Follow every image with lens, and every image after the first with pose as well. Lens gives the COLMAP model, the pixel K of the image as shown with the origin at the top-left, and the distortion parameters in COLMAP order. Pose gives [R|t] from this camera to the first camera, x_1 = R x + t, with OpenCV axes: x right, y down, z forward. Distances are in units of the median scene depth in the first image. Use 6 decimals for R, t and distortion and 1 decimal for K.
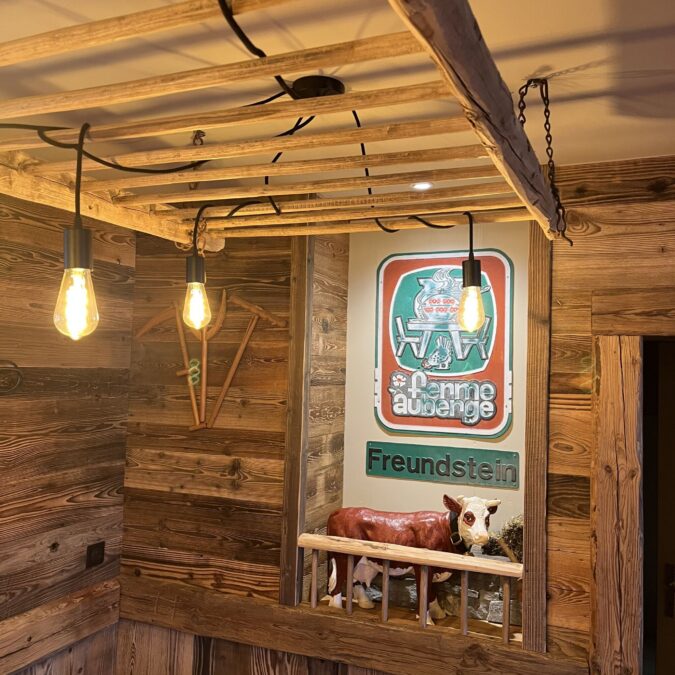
lens RADIAL K [[687.1, 0, 337.5], [0, 687.1, 337.5], [0, 0, 1]] dist [-0.004661, 0.001911]
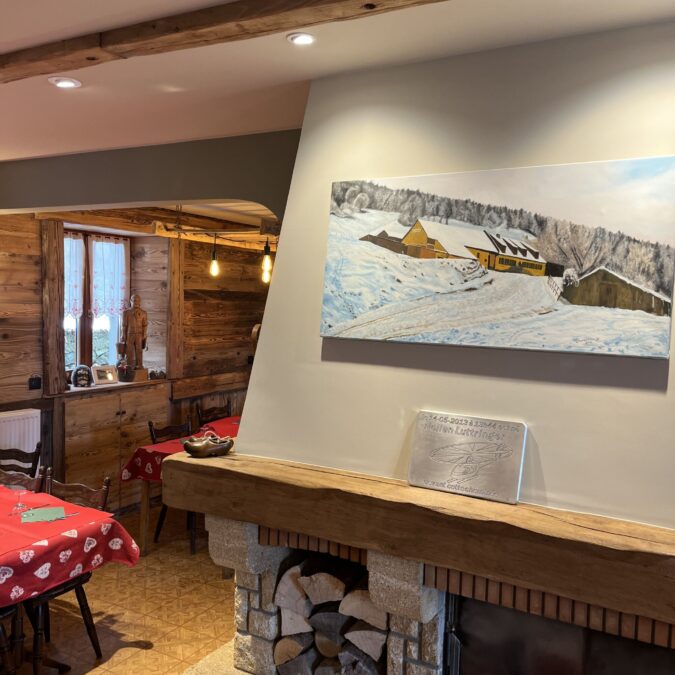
lens RADIAL K [[687.1, 0, 337.5], [0, 687.1, 337.5], [0, 0, 1]] dist [-0.004661, 0.001911]
pose [[-0.086014, 0.047553, -0.995158, 2.300677], [0.027712, 0.998588, 0.045322, 0.114031], [0.995908, -0.023680, -0.087211, 1.598046]]
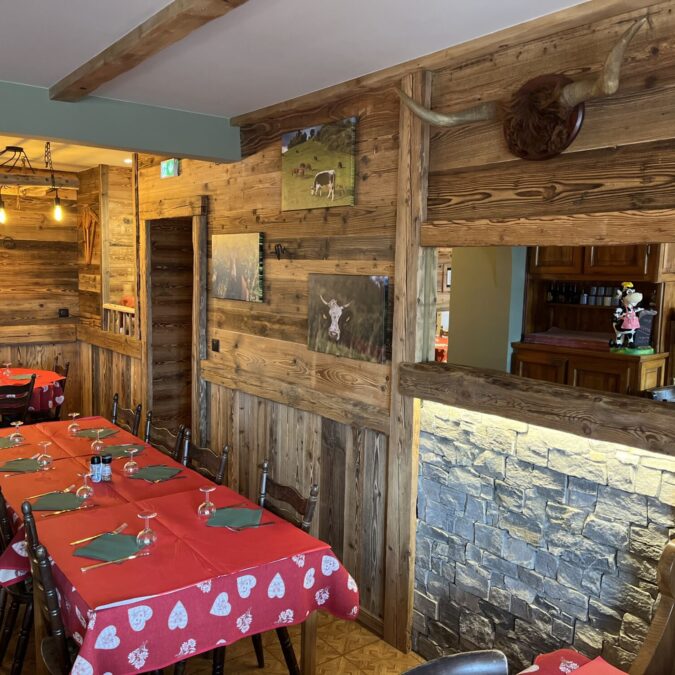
lens RADIAL K [[687.1, 0, 337.5], [0, 687.1, 337.5], [0, 0, 1]] dist [-0.004661, 0.001911]
pose [[0.874222, 0.041427, -0.483755, 1.929295], [0.026448, 0.990811, 0.132645, 0.093634], [0.484805, -0.128755, 0.865093, -0.814443]]
